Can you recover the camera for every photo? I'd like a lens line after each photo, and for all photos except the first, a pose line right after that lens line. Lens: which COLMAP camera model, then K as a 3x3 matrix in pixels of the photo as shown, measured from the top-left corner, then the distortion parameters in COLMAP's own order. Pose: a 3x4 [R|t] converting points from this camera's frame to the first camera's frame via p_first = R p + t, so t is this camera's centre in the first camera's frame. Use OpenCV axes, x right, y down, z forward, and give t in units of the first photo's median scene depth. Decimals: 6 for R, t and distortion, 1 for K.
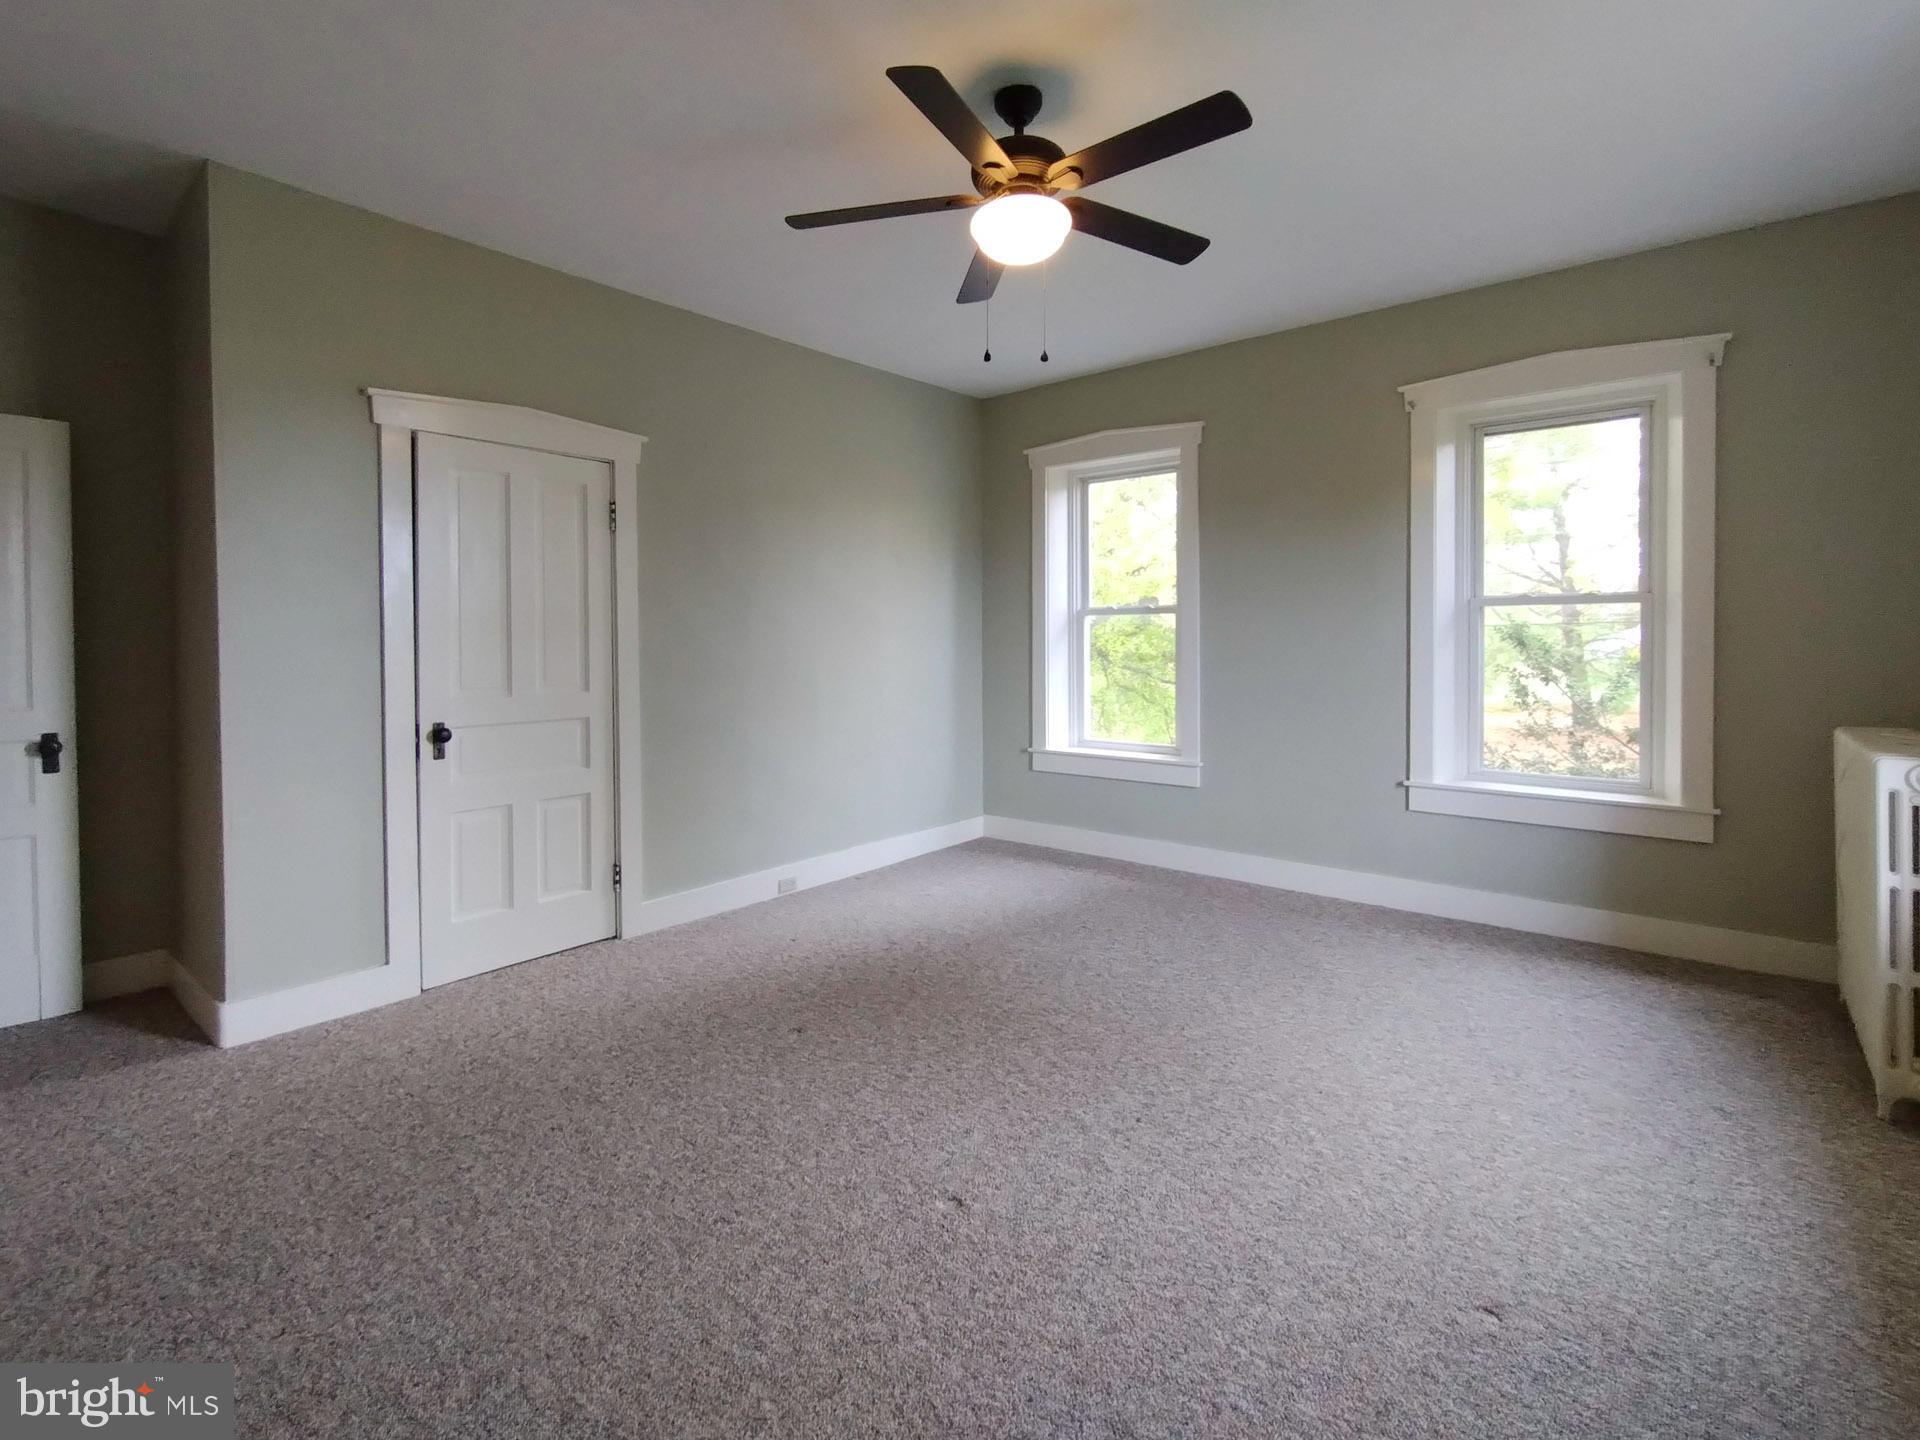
lens RADIAL K [[902.2, 0, 977.6], [0, 902.2, 720.1], [0, 0, 1]] dist [-0.019631, 0.001657]
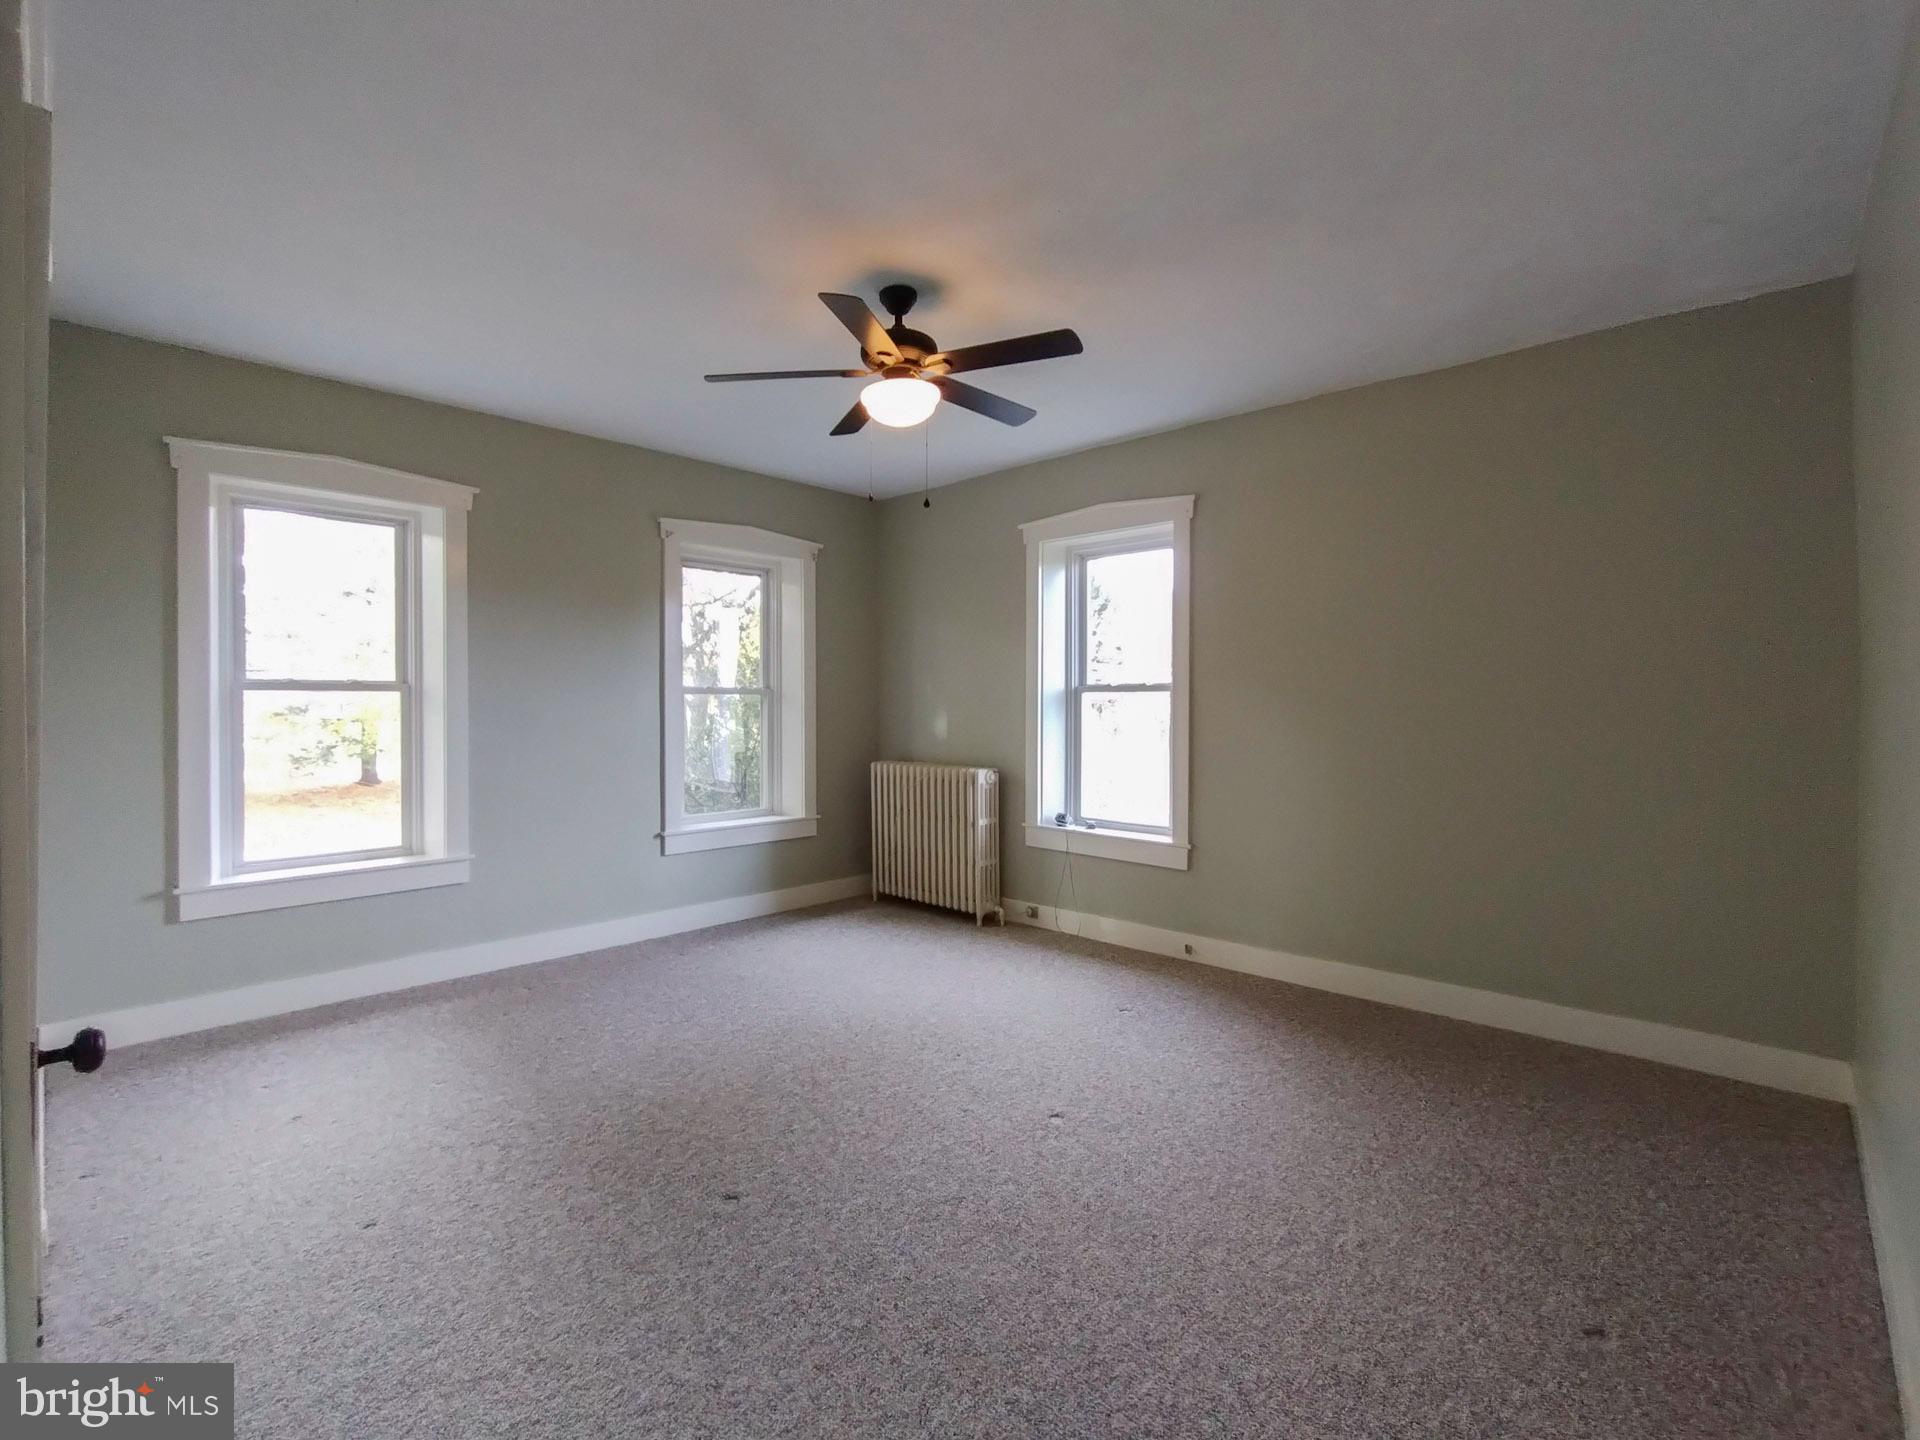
lens RADIAL K [[902.2, 0, 930.0], [0, 902.2, 730.7], [0, 0, 1]] dist [-0.019631, 0.001657]
pose [[0.077528, -0.032565, 0.996458, -0.934700], [0.093245, 0.995322, 0.025273, -0.087064], [-0.992620, 0.090955, 0.080202, 0.656186]]
